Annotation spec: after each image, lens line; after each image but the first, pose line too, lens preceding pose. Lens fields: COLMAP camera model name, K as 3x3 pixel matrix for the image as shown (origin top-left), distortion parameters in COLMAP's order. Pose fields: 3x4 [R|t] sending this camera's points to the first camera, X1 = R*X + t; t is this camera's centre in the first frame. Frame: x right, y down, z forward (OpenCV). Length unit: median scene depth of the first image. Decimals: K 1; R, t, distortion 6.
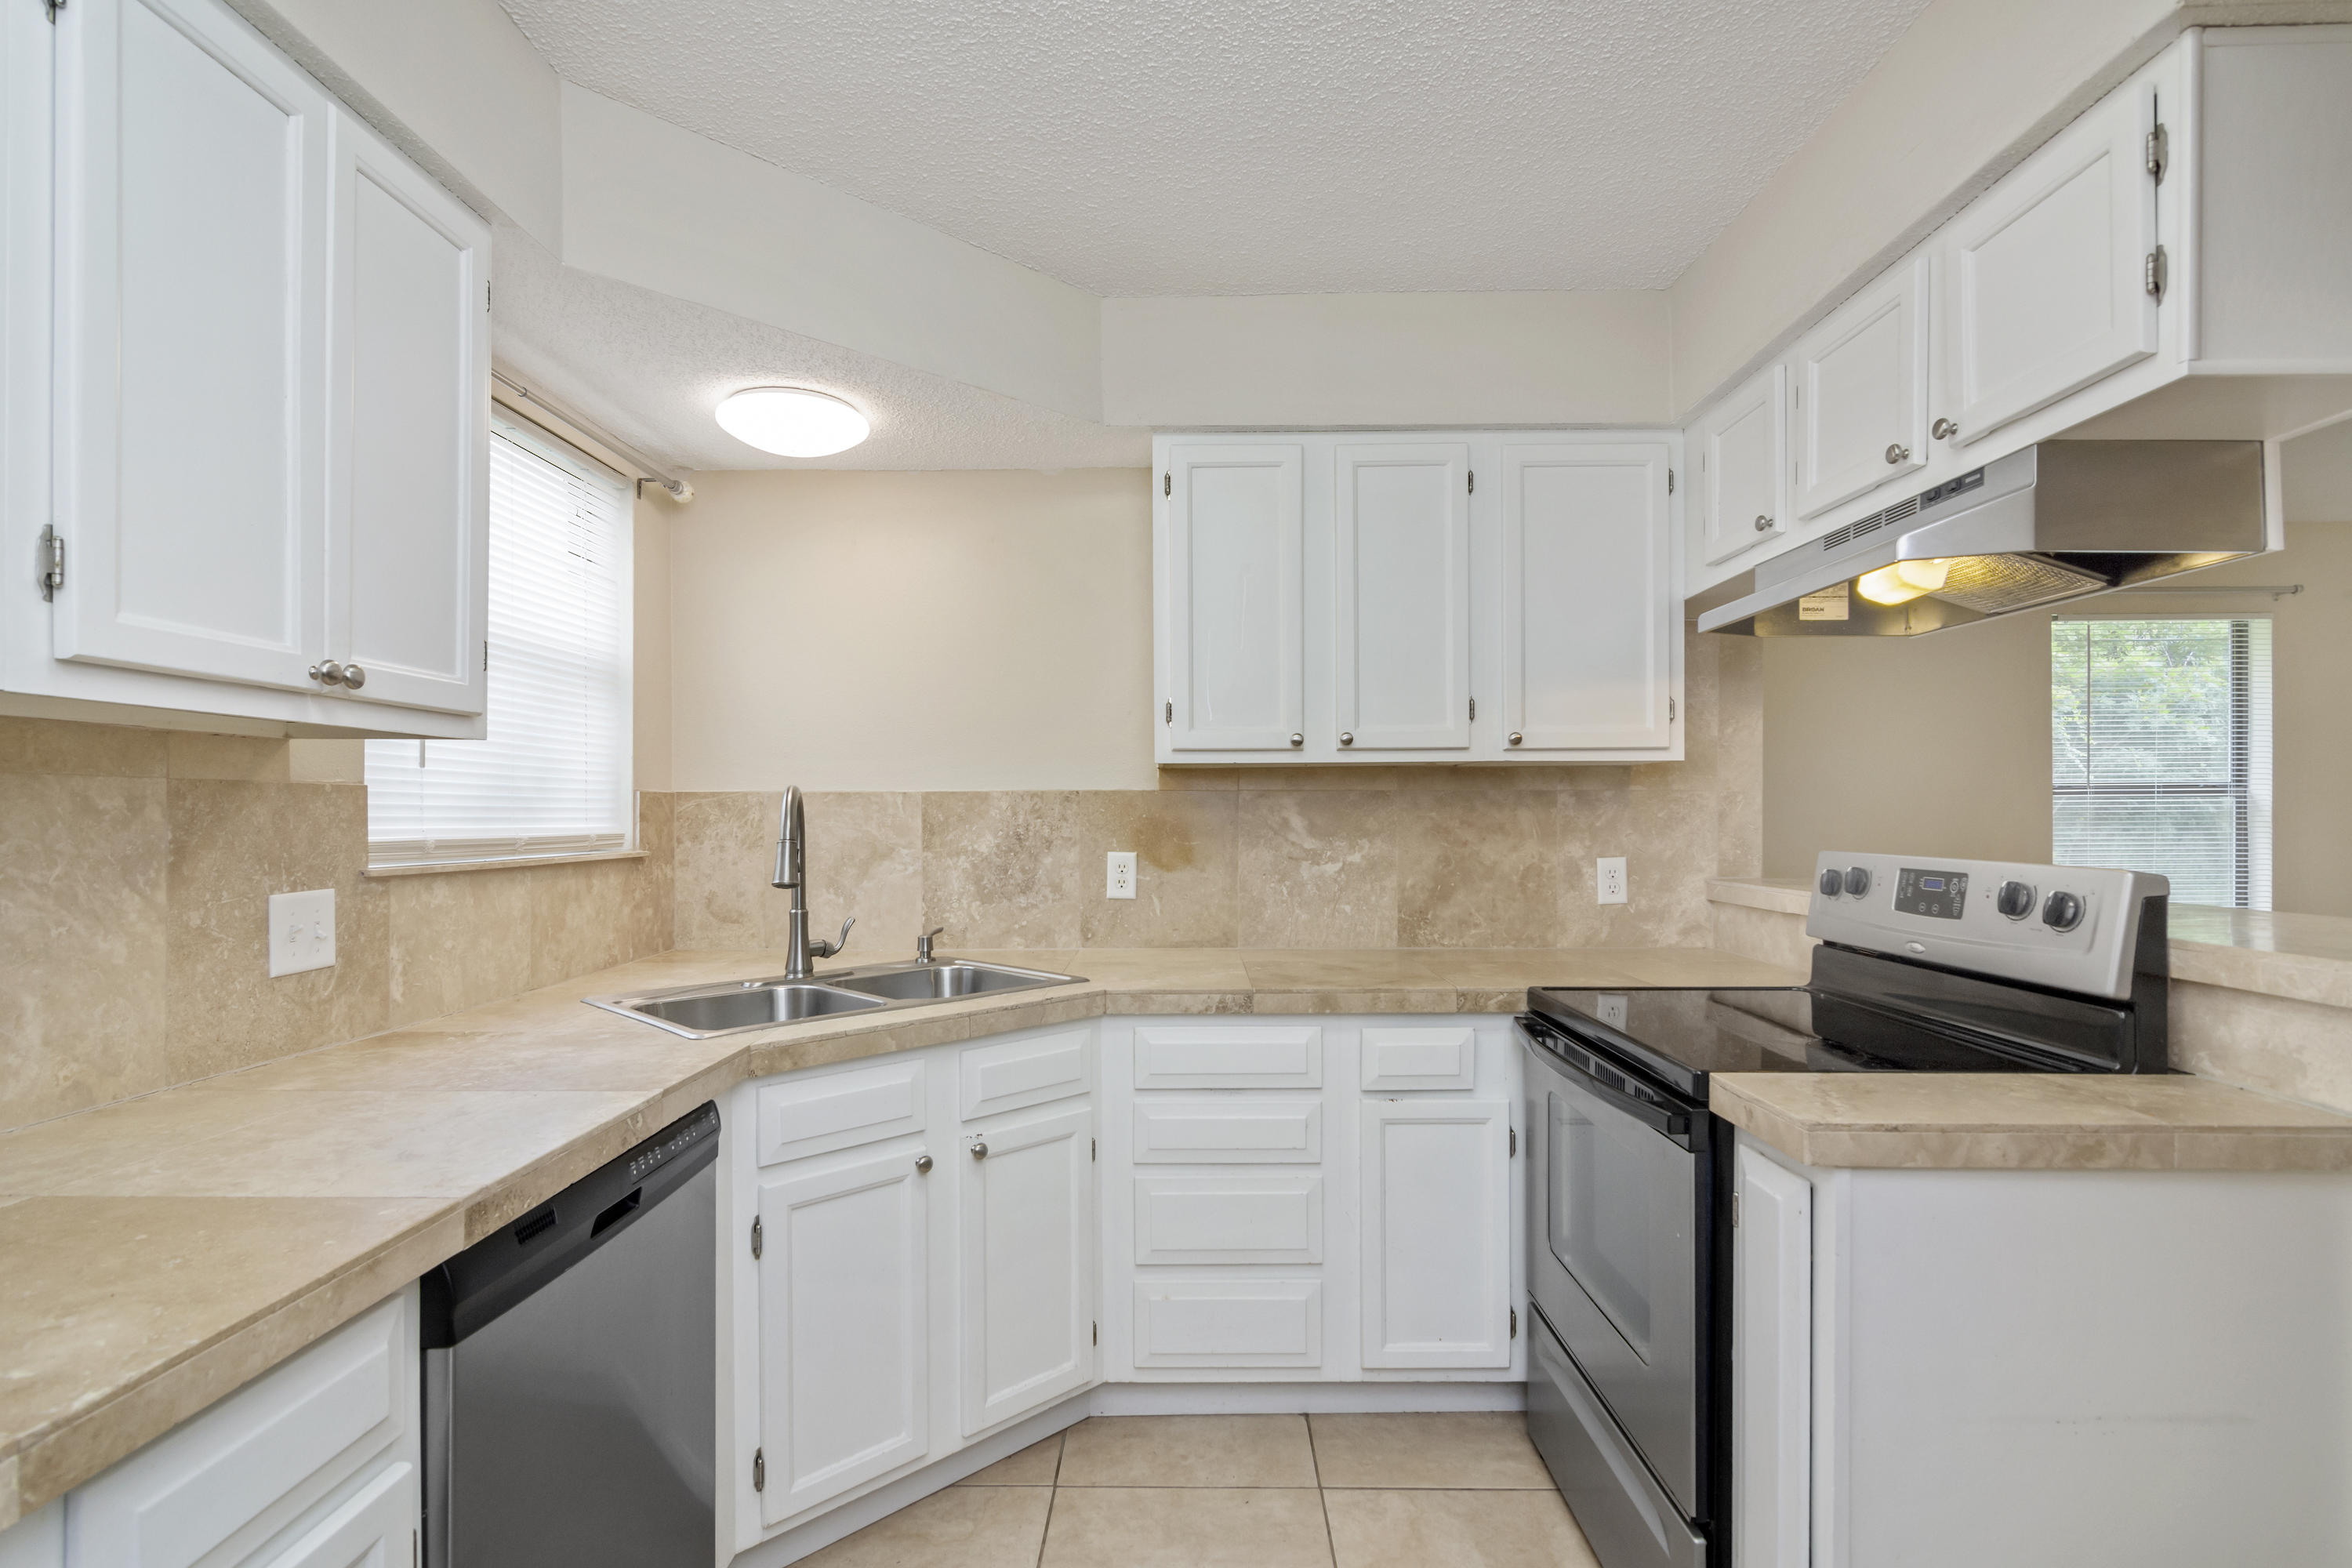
lens RADIAL K [[1136.2, 0, 1168.0], [0, 1136.2, 804.6], [0, 0, 1]] dist [-0.006775, 0.002847]
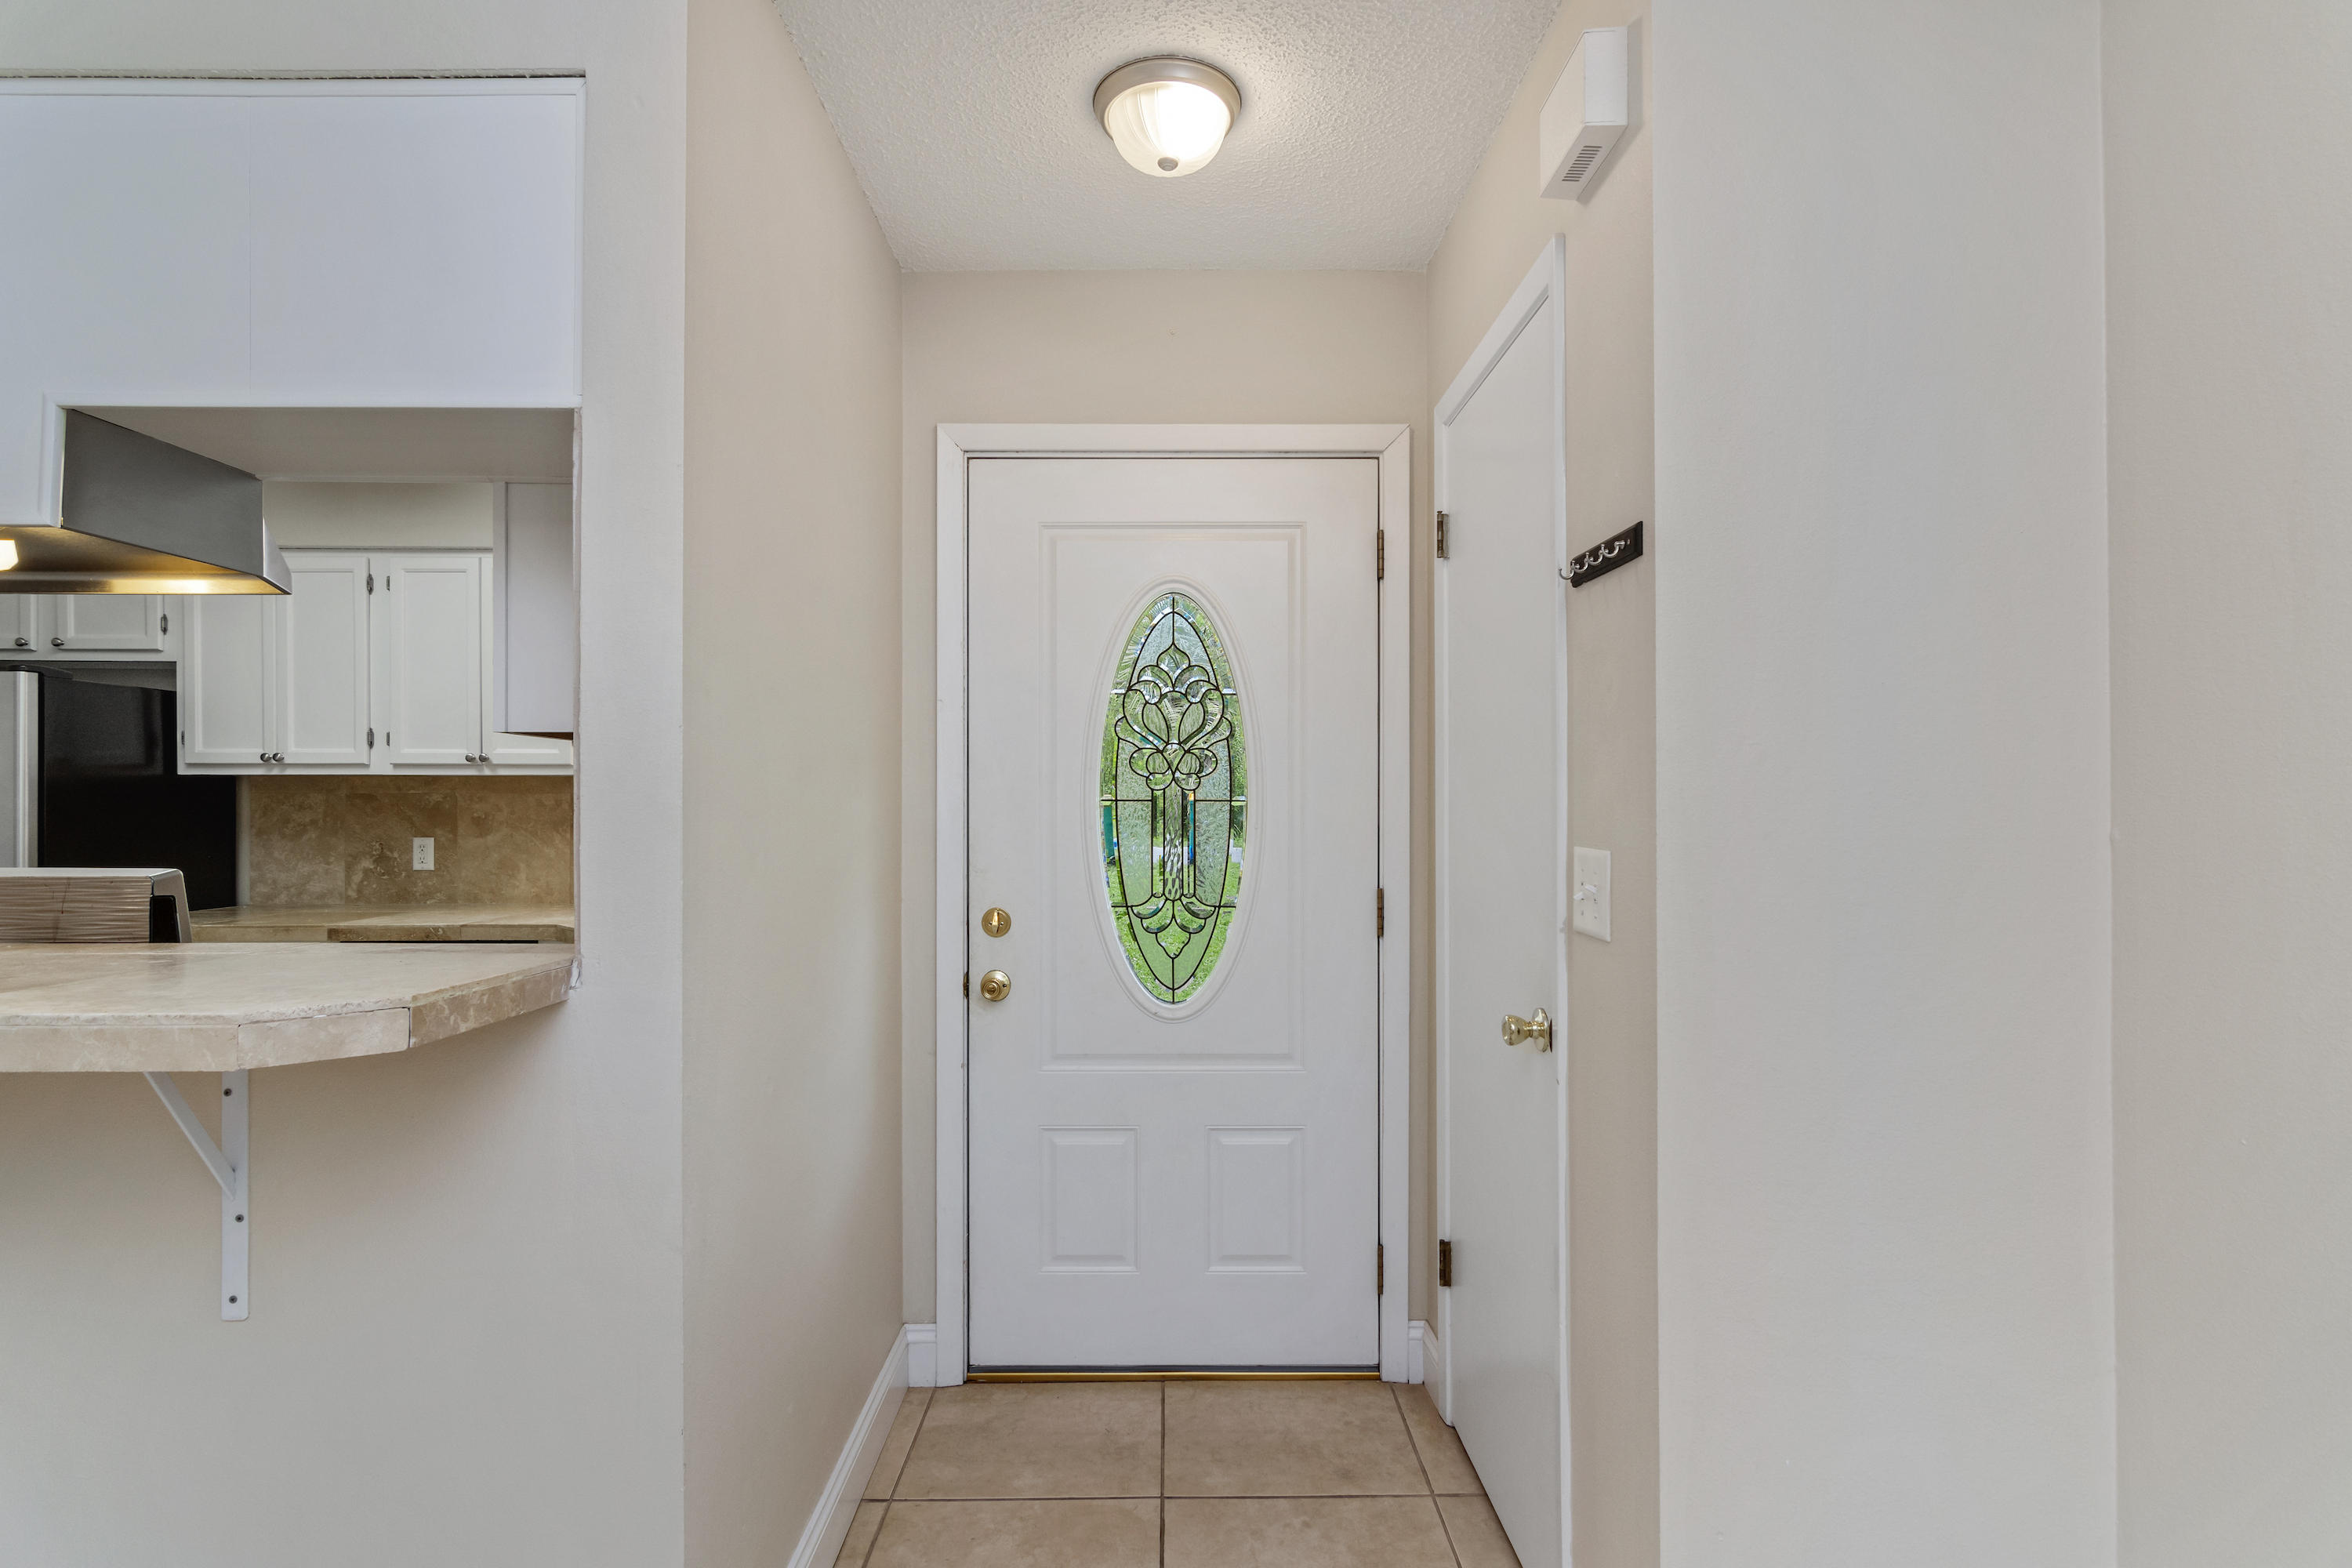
lens RADIAL K [[1136.2, 0, 1178.4], [0, 1136.2, 801.4], [0, 0, 1]] dist [-0.006775, 0.002847]
pose [[0.028583, 0.000501, -0.999591, 1.271985], [0.005956, 0.999982, 0.000672, 0.001952], [0.999574, -0.005973, 0.028579, 1.574165]]
